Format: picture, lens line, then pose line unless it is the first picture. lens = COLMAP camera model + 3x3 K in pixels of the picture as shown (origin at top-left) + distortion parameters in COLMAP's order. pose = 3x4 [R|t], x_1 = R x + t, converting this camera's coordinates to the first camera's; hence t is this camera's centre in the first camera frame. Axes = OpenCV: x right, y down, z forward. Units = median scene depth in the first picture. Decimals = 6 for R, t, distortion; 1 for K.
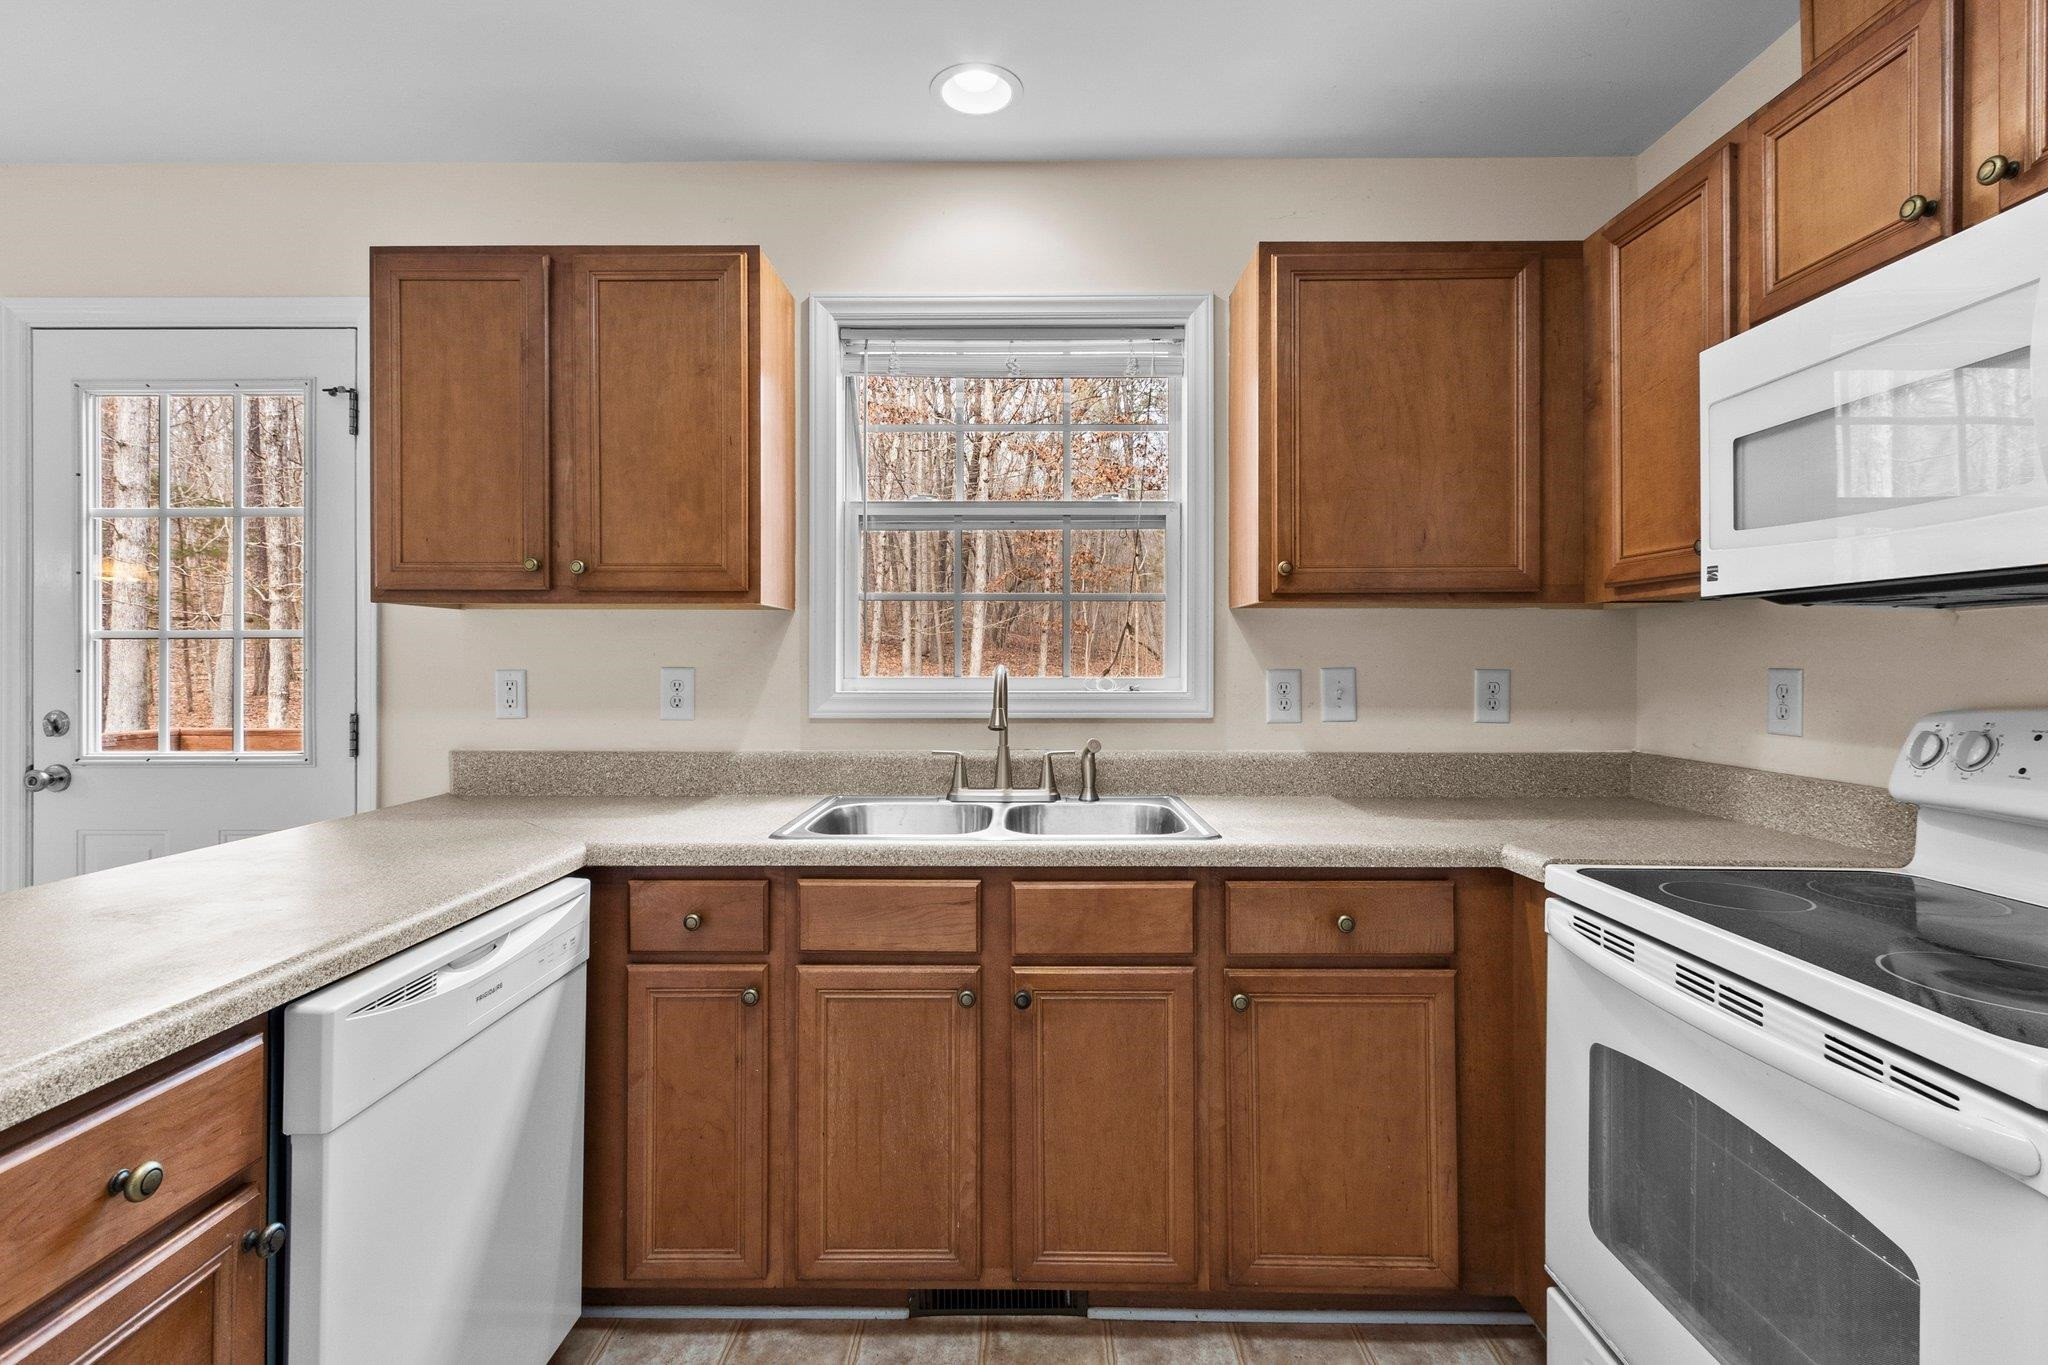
lens RADIAL K [[954.8, 0, 1031.7], [0, 954.8, 648.1], [0, 0, 1]] dist [0.001121, 0.000181]
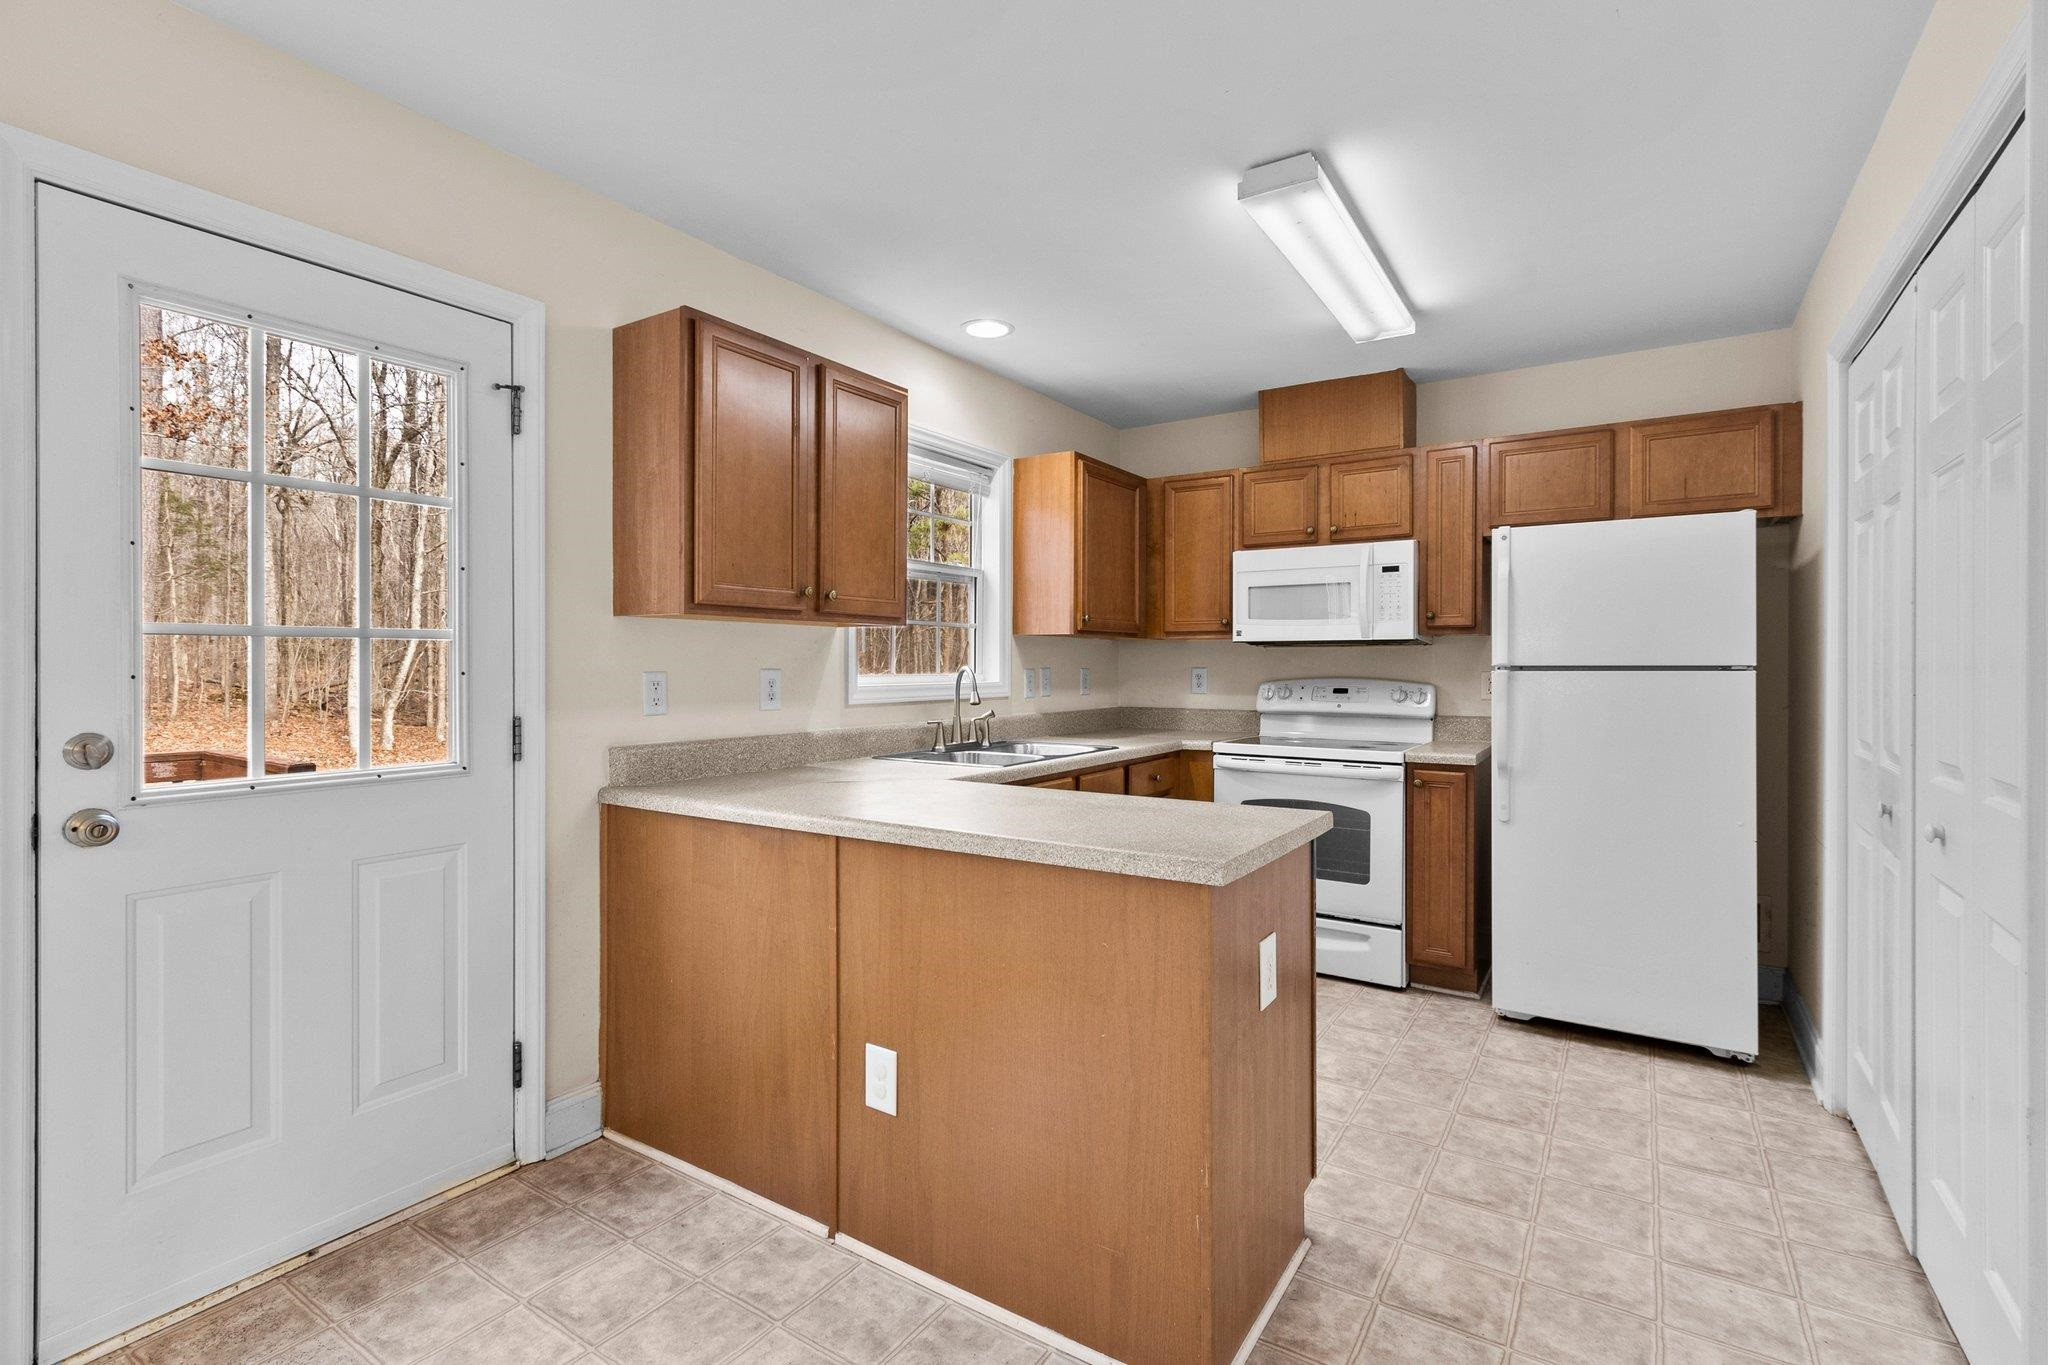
lens RADIAL K [[948.9, 0, 1056.5], [0, 948.9, 675.7], [0, 0, 1]] dist [0.002588, 0.000552]
pose [[0.517032, -0.010107, 0.855906, -1.285569], [-0.011894, 0.999749, 0.018991, -0.000024], [-0.855883, -0.019999, 0.516782, 0.011762]]
